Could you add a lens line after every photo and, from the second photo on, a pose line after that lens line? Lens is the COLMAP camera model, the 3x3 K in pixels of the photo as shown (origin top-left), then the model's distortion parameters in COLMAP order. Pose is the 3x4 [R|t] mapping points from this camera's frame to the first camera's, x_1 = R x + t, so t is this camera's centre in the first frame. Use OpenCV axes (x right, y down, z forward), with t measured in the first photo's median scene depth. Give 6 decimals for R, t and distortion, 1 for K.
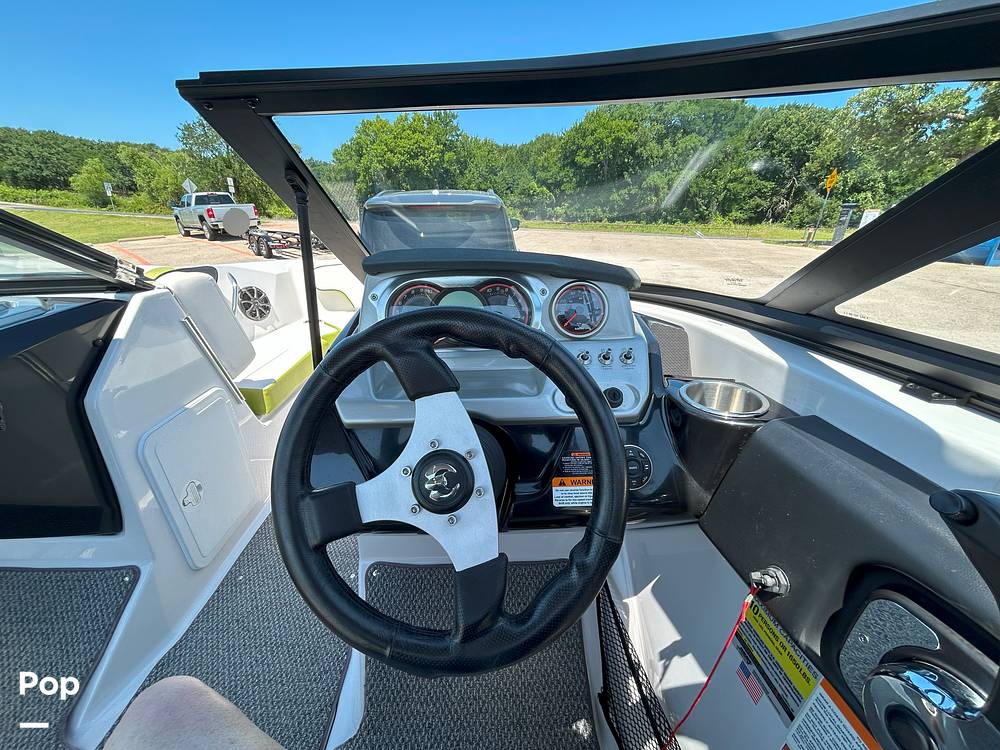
lens RADIAL K [[399.2, 0, 500.0], [0, 399.2, 375.0], [0, 0, 1]] dist [0.002224, 0.000311]
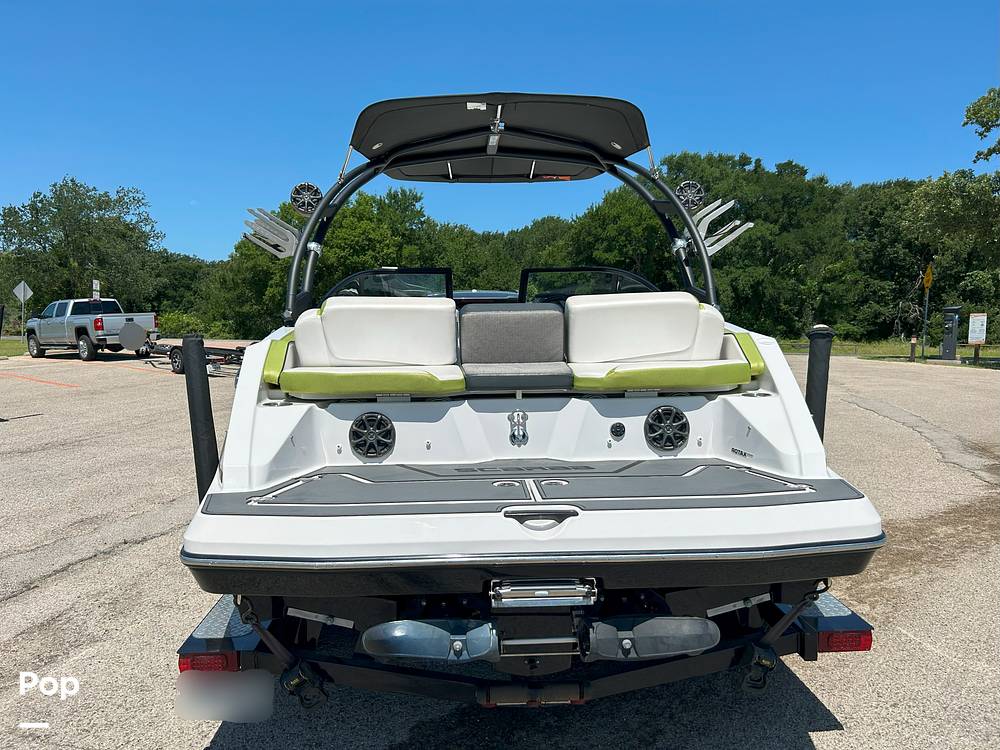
lens RADIAL K [[757.1, 0, 500.0], [0, 757.1, 375.0], [0, 0, 1]] dist [0.055854, -0.058219]
pose [[0.999374, -0.009821, 0.033985, -0.019494], [0.020333, 0.945615, -0.324651, 0.080803], [-0.028948, 0.325139, 0.945223, -0.167265]]
